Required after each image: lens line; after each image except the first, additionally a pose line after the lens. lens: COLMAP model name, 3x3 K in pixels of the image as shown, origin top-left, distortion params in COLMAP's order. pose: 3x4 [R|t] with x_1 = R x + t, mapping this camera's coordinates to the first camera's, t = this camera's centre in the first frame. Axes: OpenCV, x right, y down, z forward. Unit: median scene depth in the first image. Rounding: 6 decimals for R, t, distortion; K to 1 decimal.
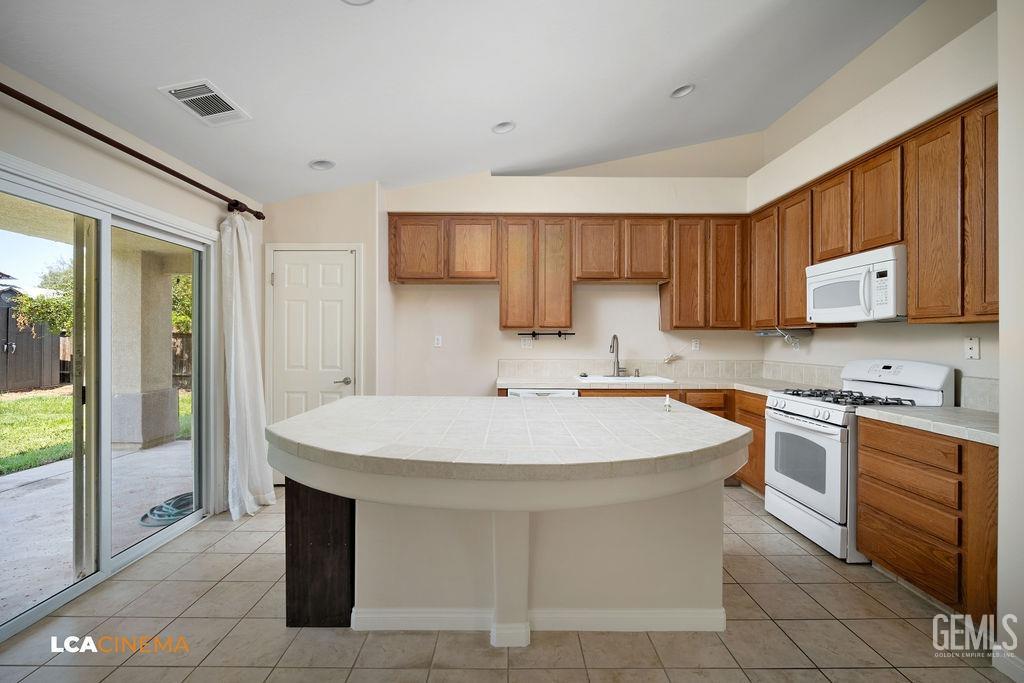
lens RADIAL K [[448.0, 0, 506.5], [0, 448.0, 340.5], [0, 0, 1]] dist [-0.014970, 0.000140]
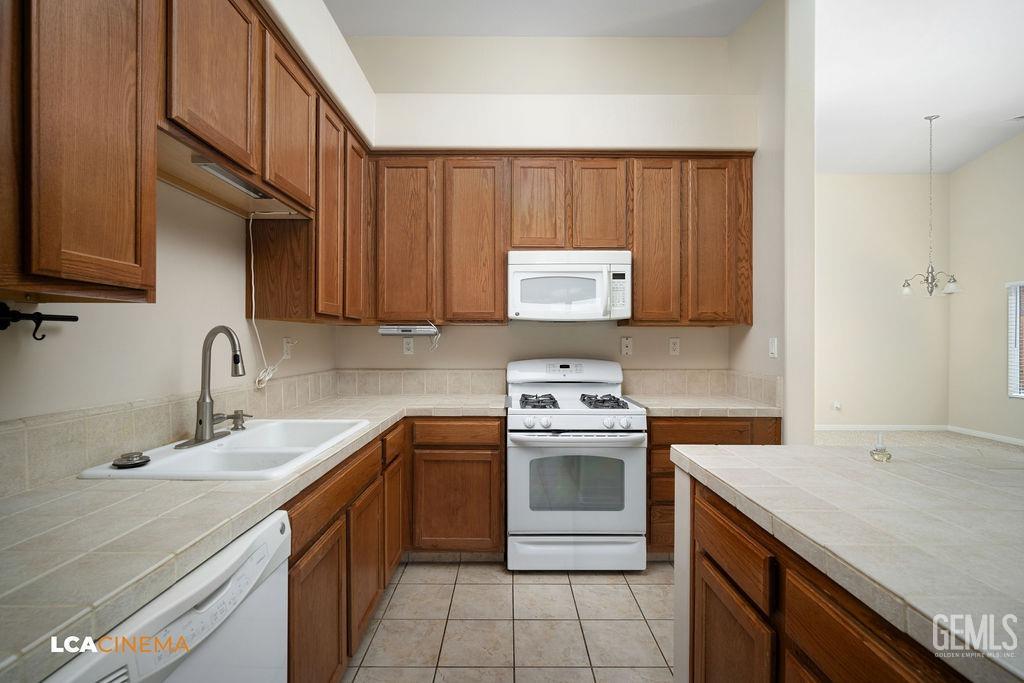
lens RADIAL K [[448.0, 0, 509.5], [0, 448.0, 340.5], [0, 0, 1]] dist [-0.014970, 0.000140]
pose [[0.008414, -0.003536, 0.999958, -0.157252], [-0.000149, 0.999994, 0.003538, -0.002141], [-0.999965, -0.000179, 0.008413, 0.995227]]
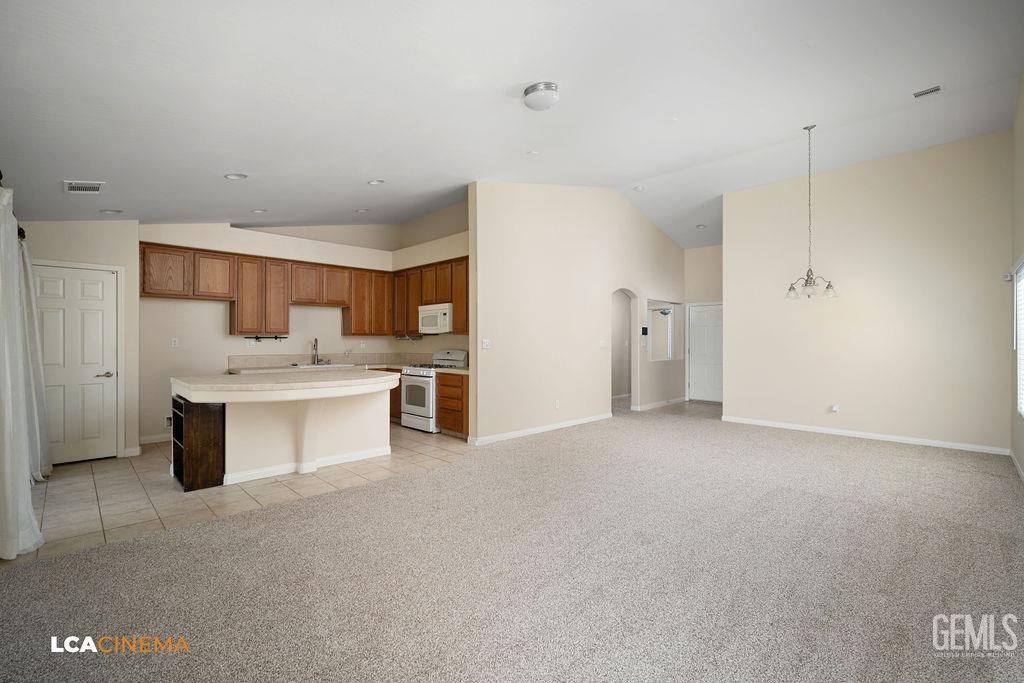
lens RADIAL K [[448.0, 0, 511.2], [0, 448.0, 342.1], [0, 0, 1]] dist [-0.014970, 0.000140]
pose [[0.708800, -0.003726, 0.705400, -0.502118], [0.002965, 0.999993, 0.002303, -0.000153], [-0.705403, 0.000459, 0.708806, -0.797400]]
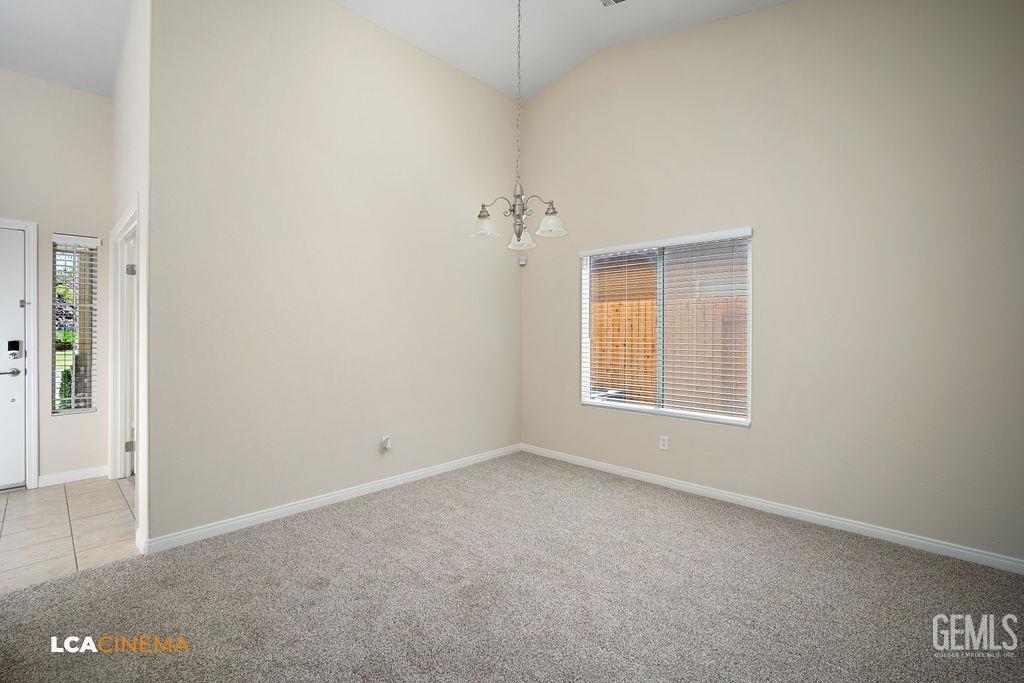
lens RADIAL K [[448.0, 0, 512.1], [0, 448.0, 335.8], [0, 0, 1]] dist [-0.014970, 0.000140]
pose [[-0.725510, -0.005512, 0.688189, 0.821932], [-0.001198, 0.999977, 0.006746, 0.012963], [-0.688210, 0.004070, -0.725500, 0.157493]]
